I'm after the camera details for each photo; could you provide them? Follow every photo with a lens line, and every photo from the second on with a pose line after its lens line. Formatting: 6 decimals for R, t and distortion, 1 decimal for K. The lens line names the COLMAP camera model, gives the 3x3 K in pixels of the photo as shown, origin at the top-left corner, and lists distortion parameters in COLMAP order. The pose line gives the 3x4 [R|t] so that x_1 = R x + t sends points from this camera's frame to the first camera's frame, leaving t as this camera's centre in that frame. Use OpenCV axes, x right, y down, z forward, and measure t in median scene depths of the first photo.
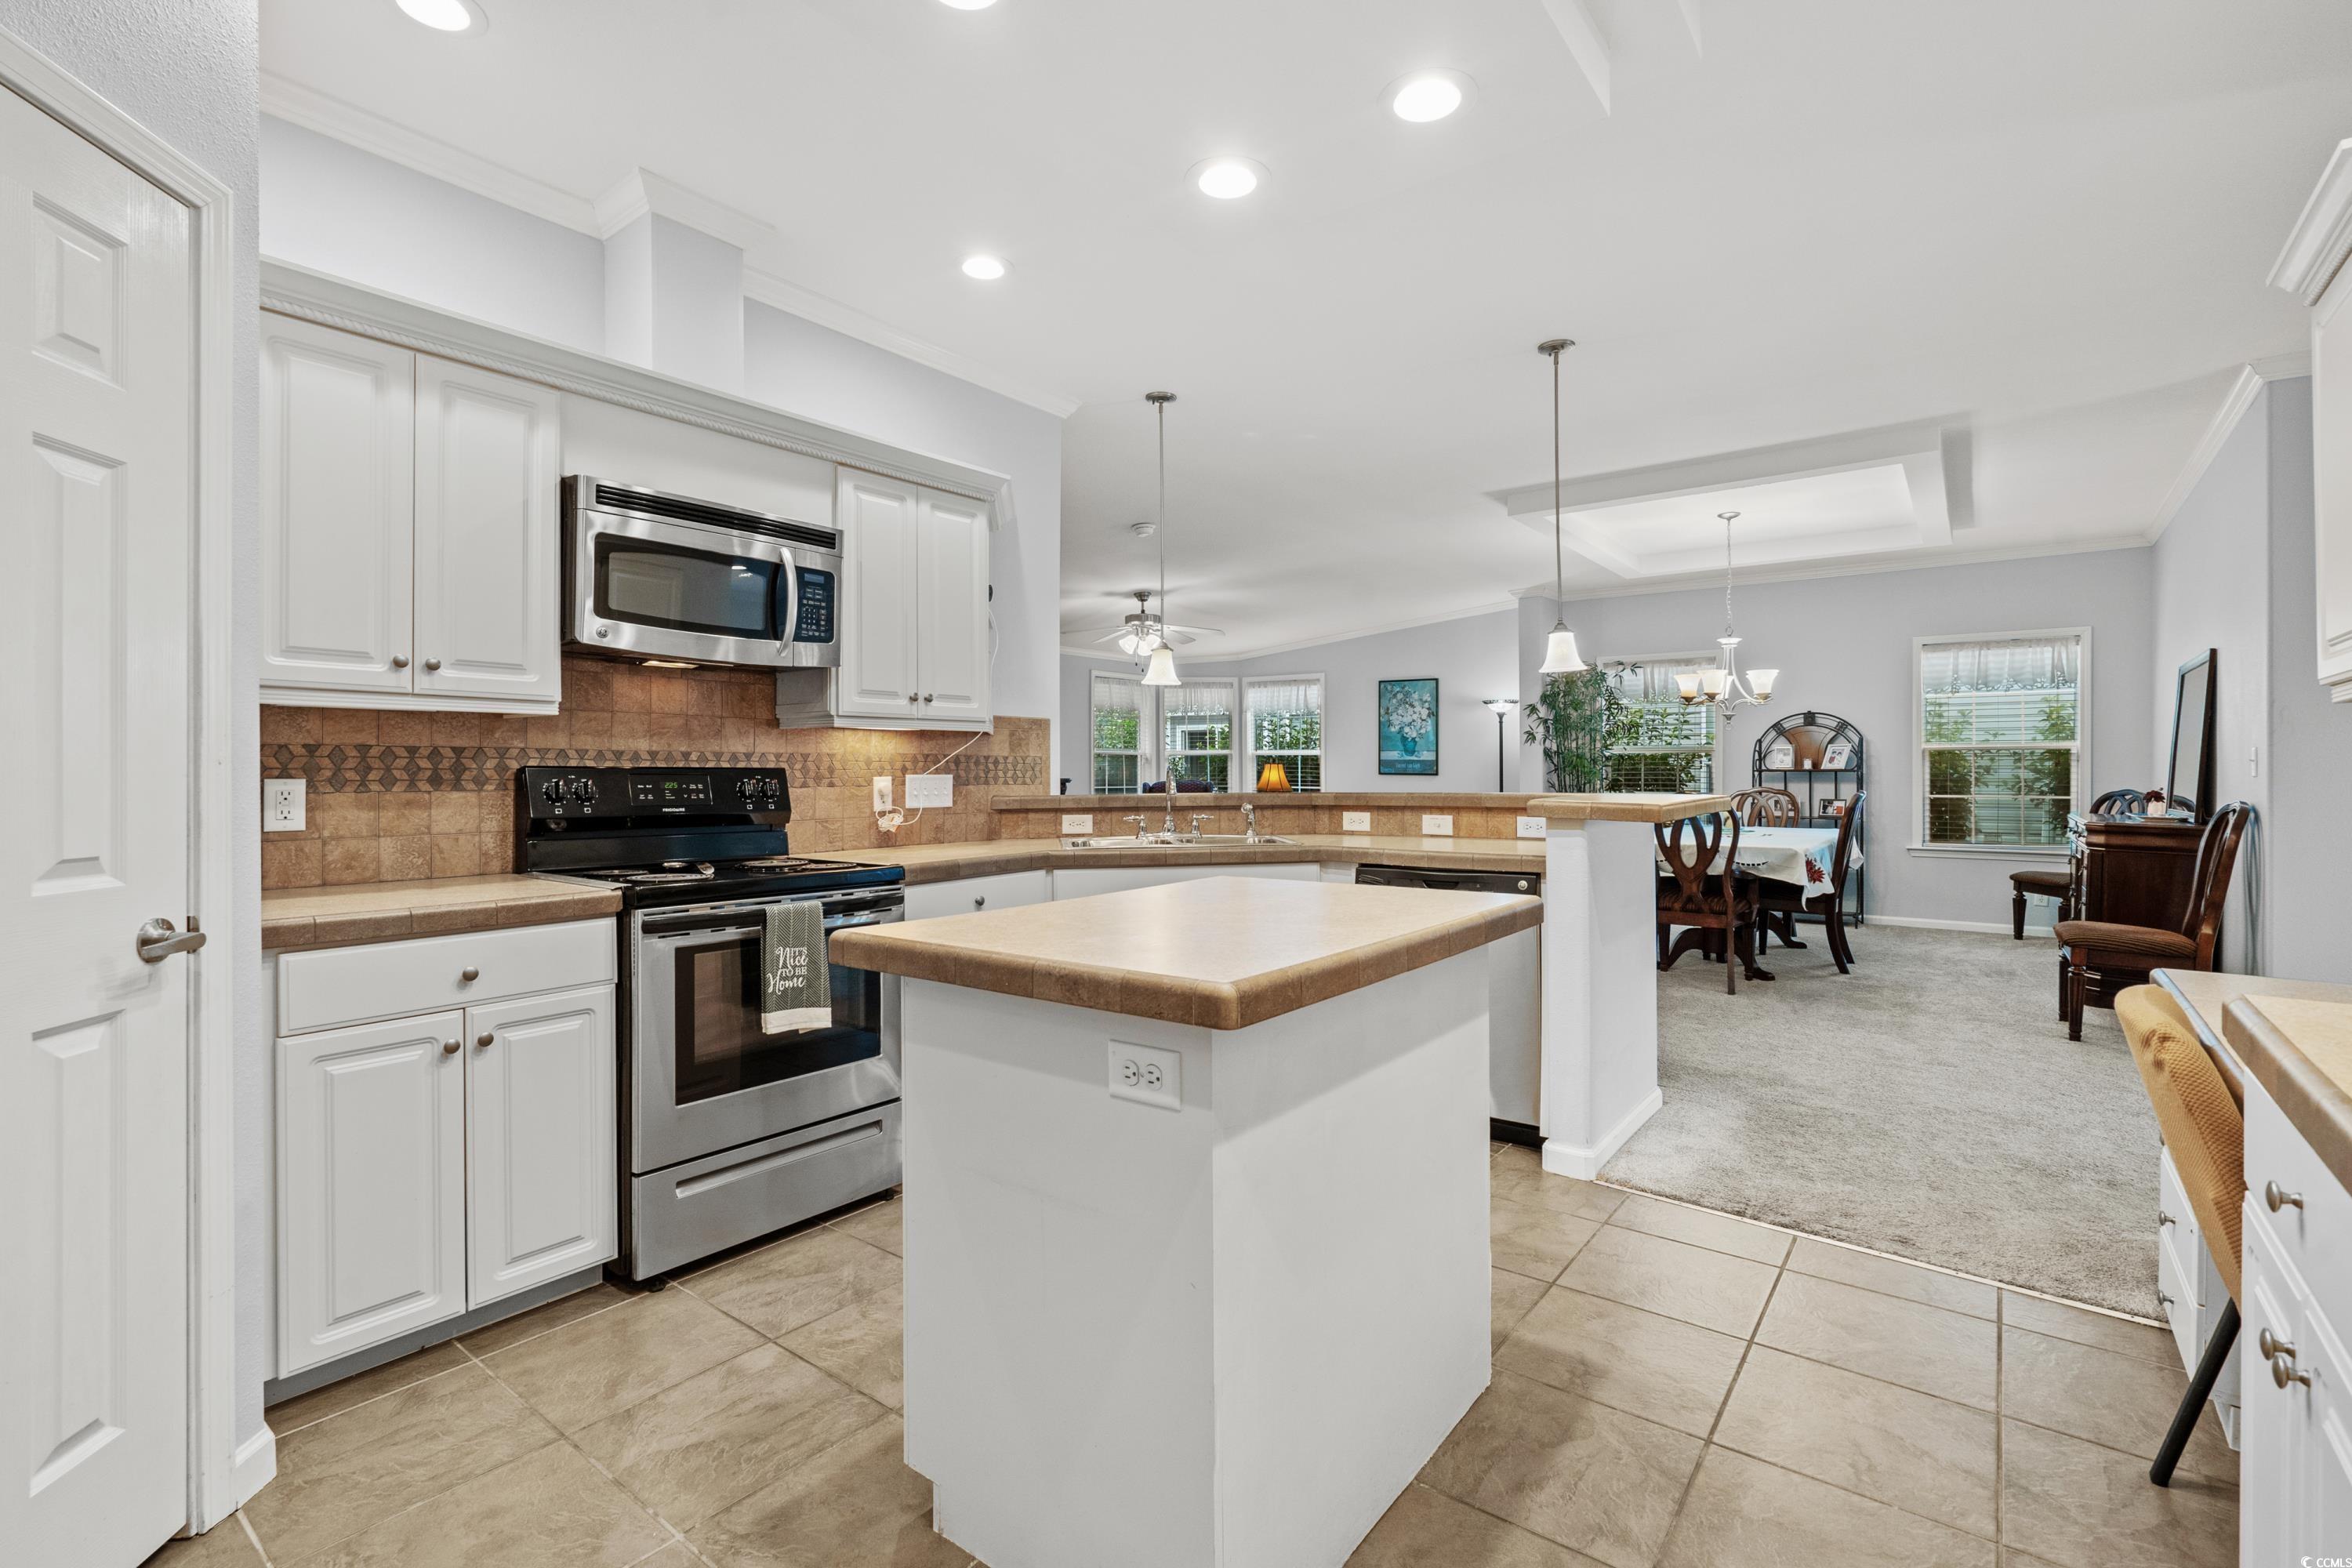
lens RADIAL K [[1063.6, 0, 1182.5], [0, 1063.6, 776.1], [0, 0, 1]] dist [-0.000496, 0.000019]
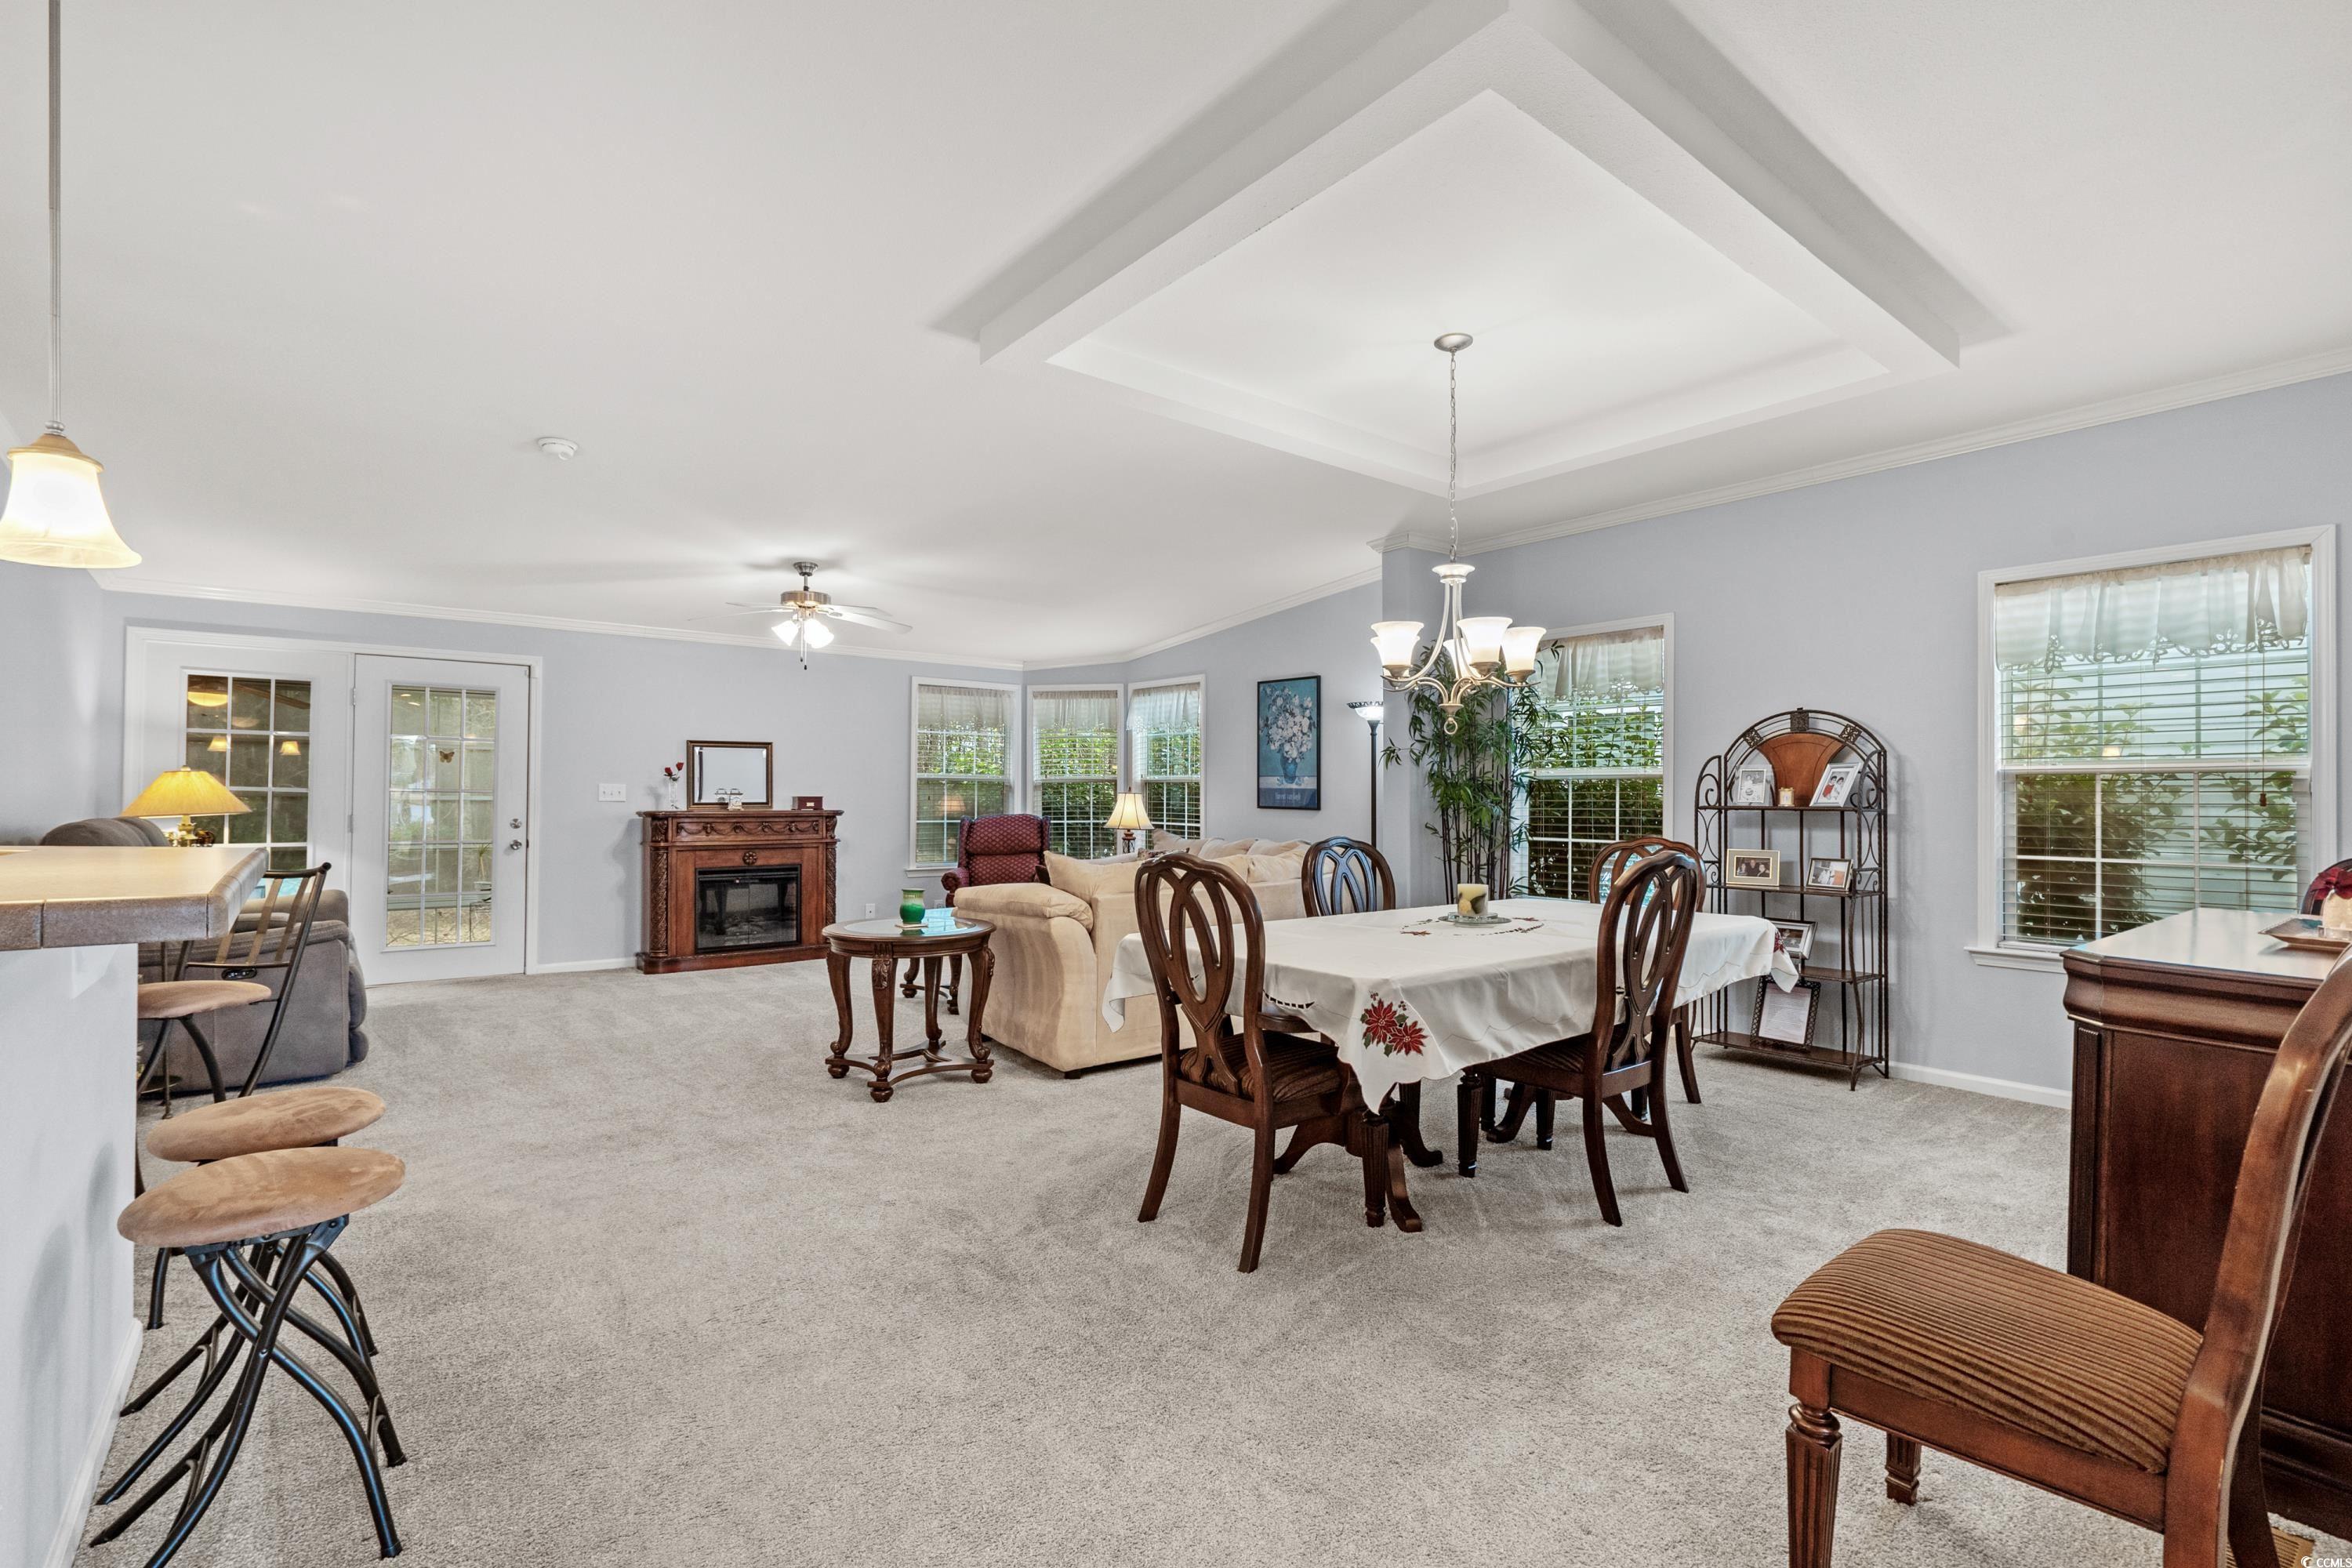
lens RADIAL K [[1066.1, 0, 1172.1], [0, 1066.1, 785.0], [0, 0, 1]] dist [0.000894, -0.000082]
pose [[0.968269, 0.002834, -0.249896, 0.794741], [-0.007427, 0.999820, -0.017438, -0.010853], [0.249801, 0.018741, 0.968116, 0.673570]]
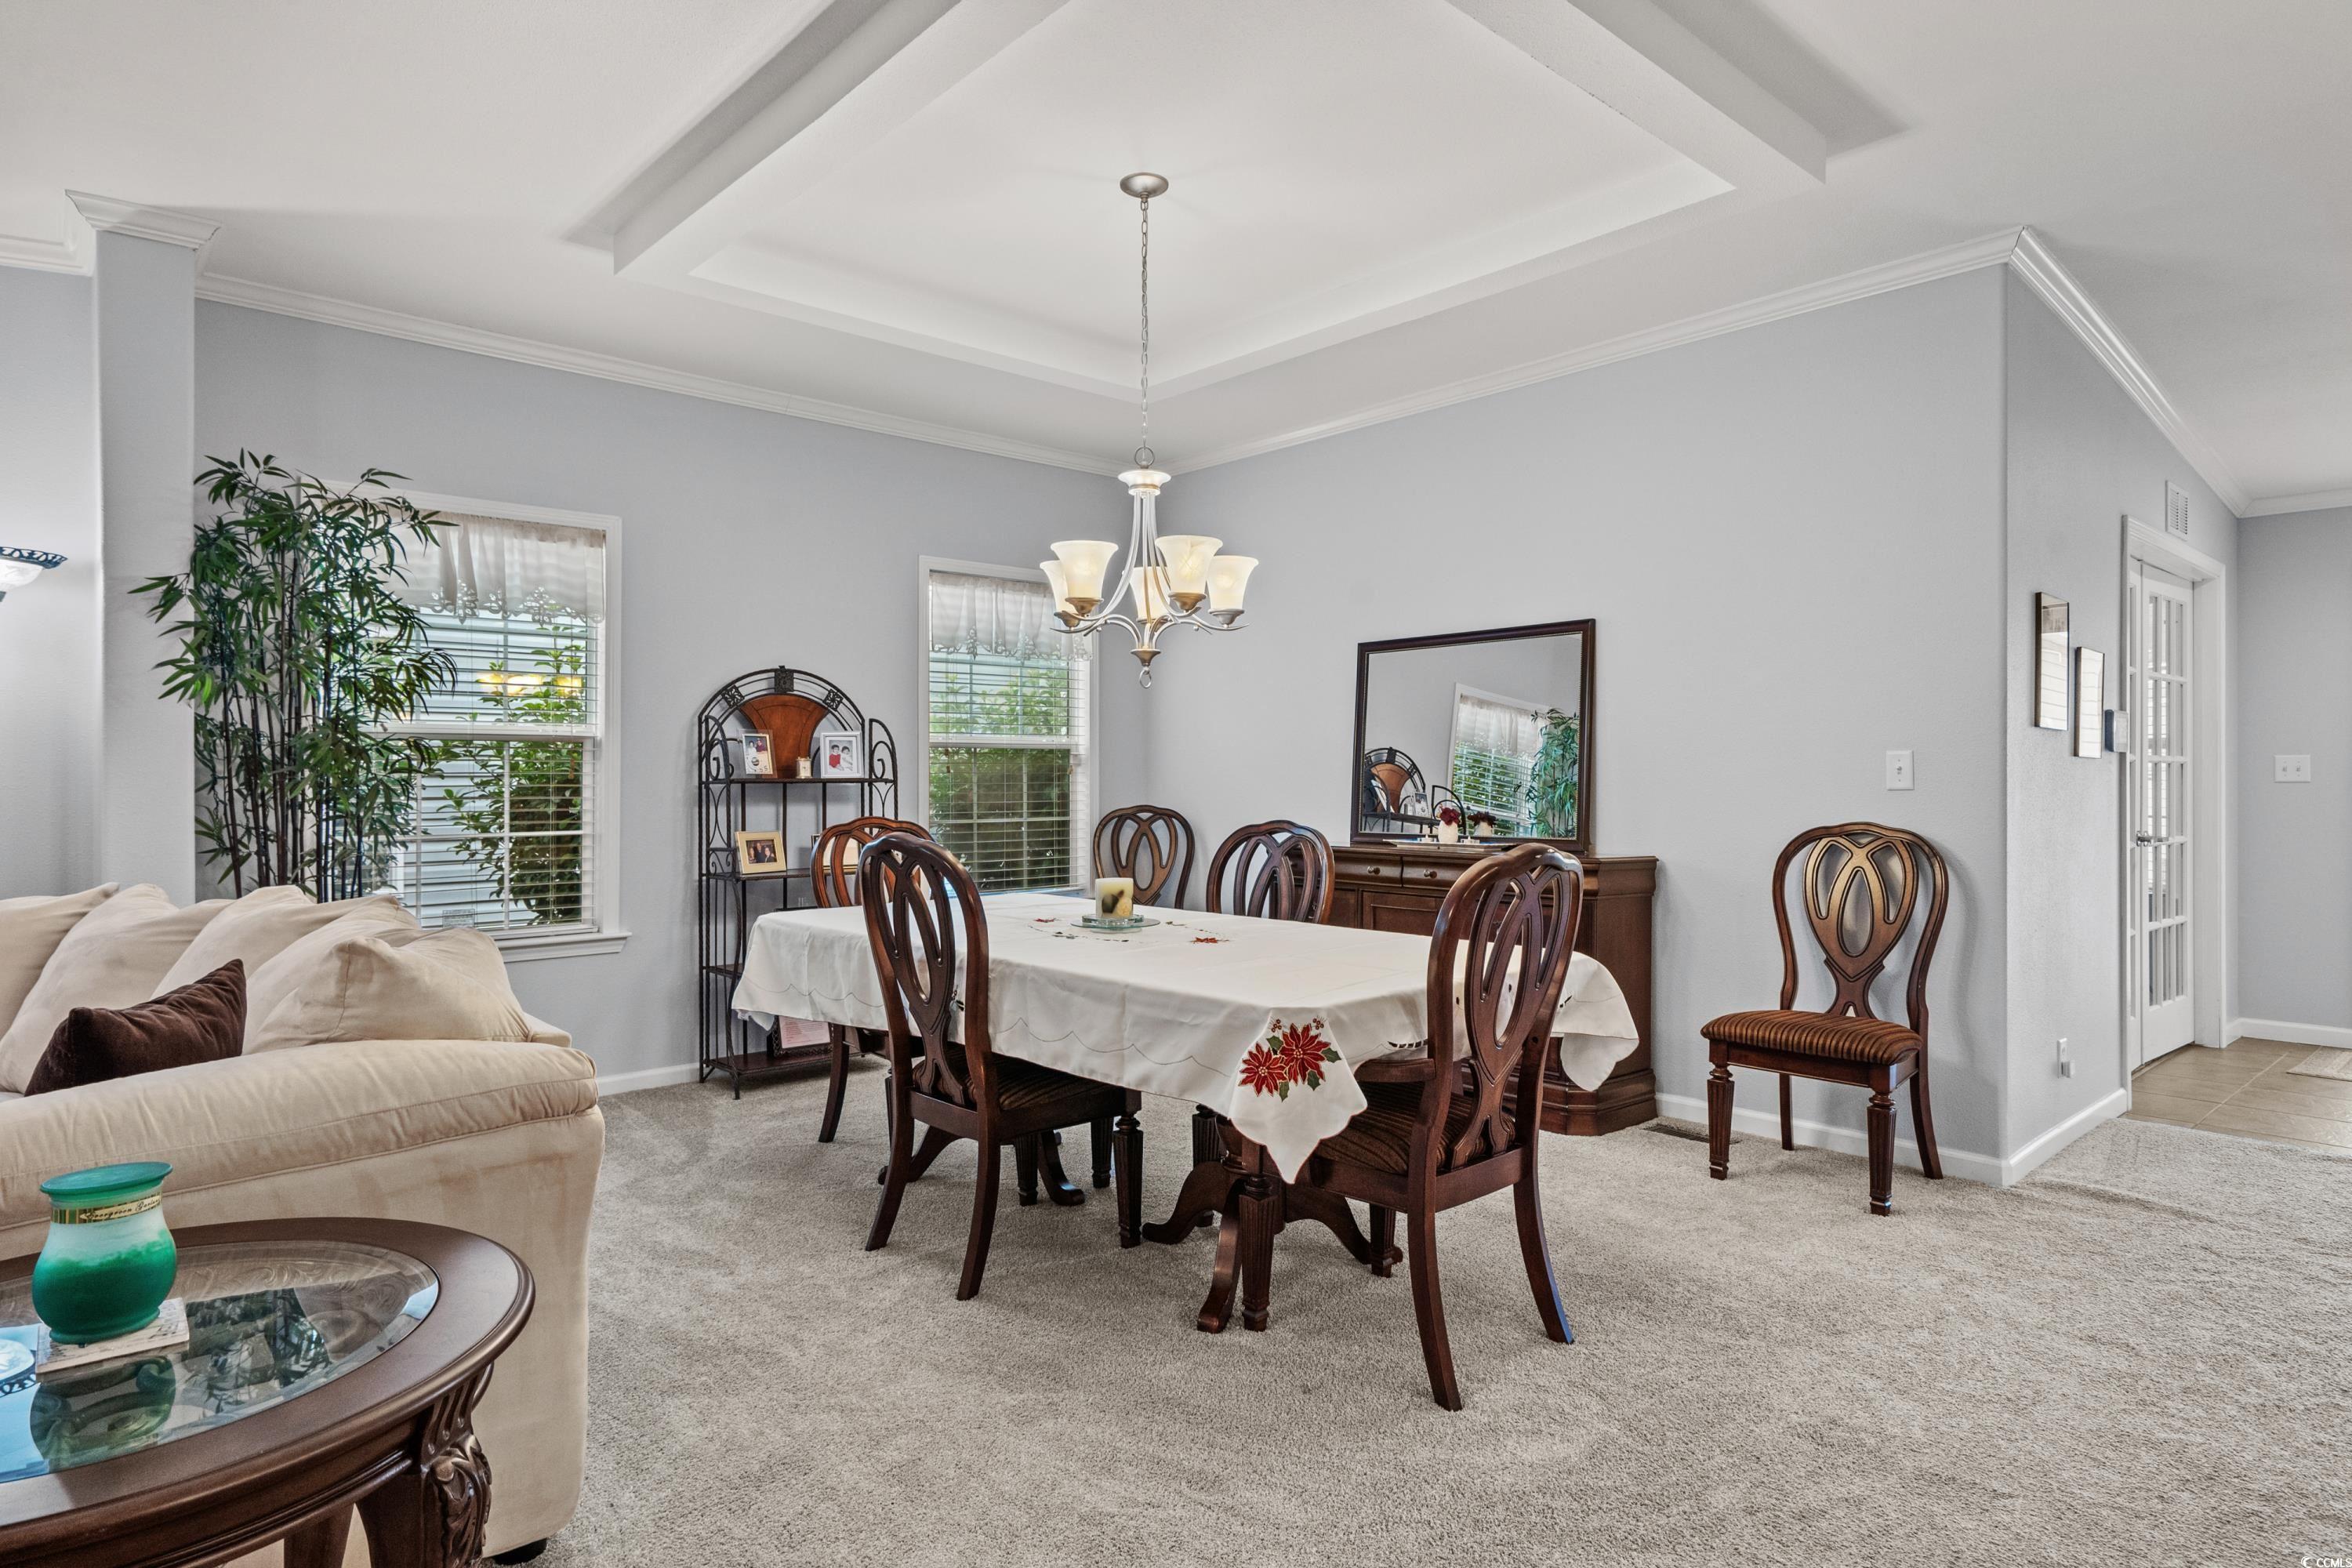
lens RADIAL K [[1296.0, 0, 1177.0], [0, 1296.0, 779.1], [0, 0, 1]] dist [-0.004449, 0.000728]
pose [[0.186693, -0.003266, 0.982413, 0.018184], [0.006912, 0.999974, 0.002011, -0.011757], [-0.982394, 0.006415, 0.186711, 1.369194]]
